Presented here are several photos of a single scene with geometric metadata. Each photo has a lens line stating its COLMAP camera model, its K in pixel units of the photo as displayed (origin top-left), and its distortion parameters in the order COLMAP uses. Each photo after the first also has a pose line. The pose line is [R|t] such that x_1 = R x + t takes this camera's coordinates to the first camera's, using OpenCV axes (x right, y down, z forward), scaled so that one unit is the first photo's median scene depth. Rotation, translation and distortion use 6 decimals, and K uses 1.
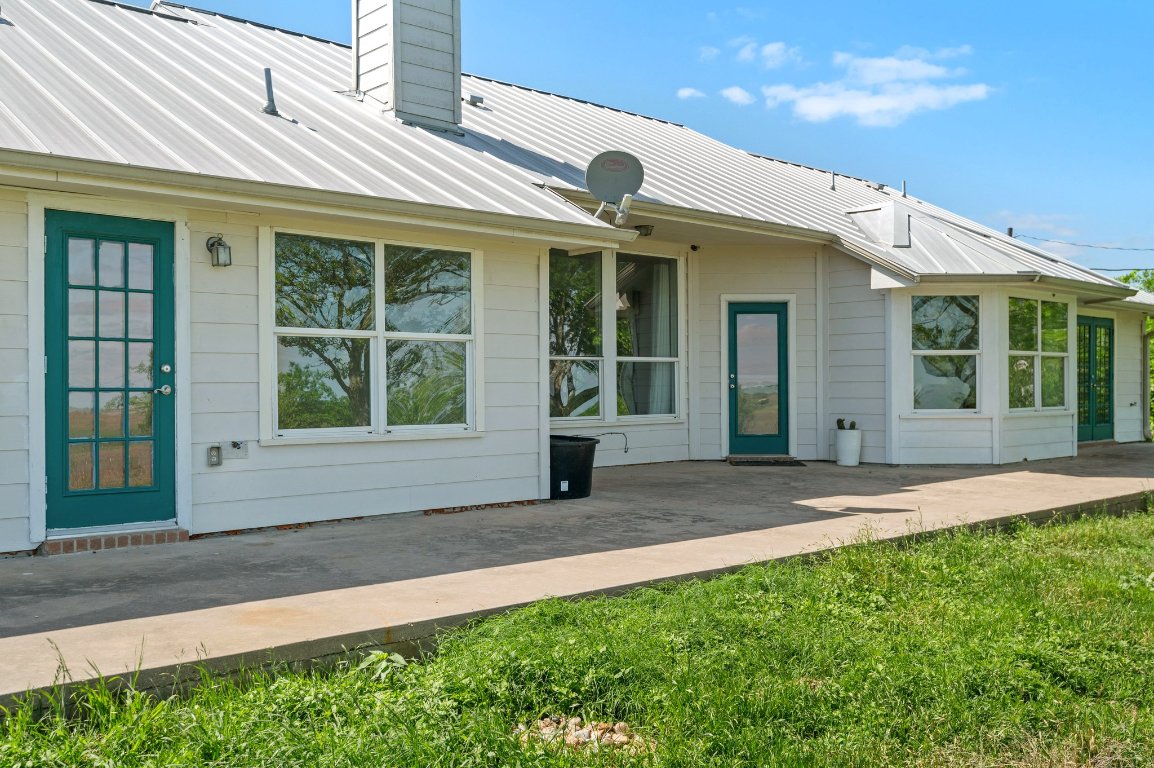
lens RADIAL K [[1081.1, 0, 579.5], [0, 1081.1, 382.6], [0, 0, 1]] dist [-0.007957, 0.000000]
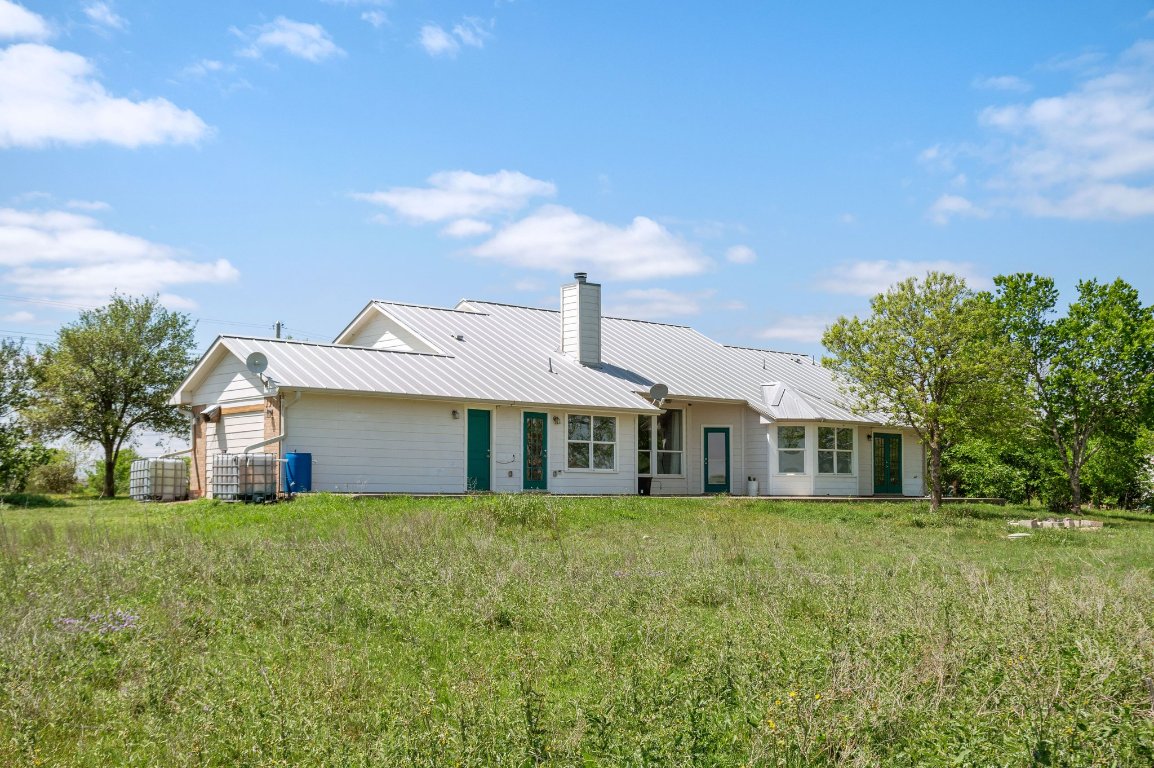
lens RADIAL K [[1329.2, 0, 577.8], [0, 1329.2, 387.0], [0, 0, 1]] dist [0.037233, 0.000000]
pose [[0.999911, 0.006441, -0.011719, -0.117717], [-0.007340, 0.996892, -0.078441, 0.074970], [0.011177, 0.078520, 0.996850, -2.133224]]
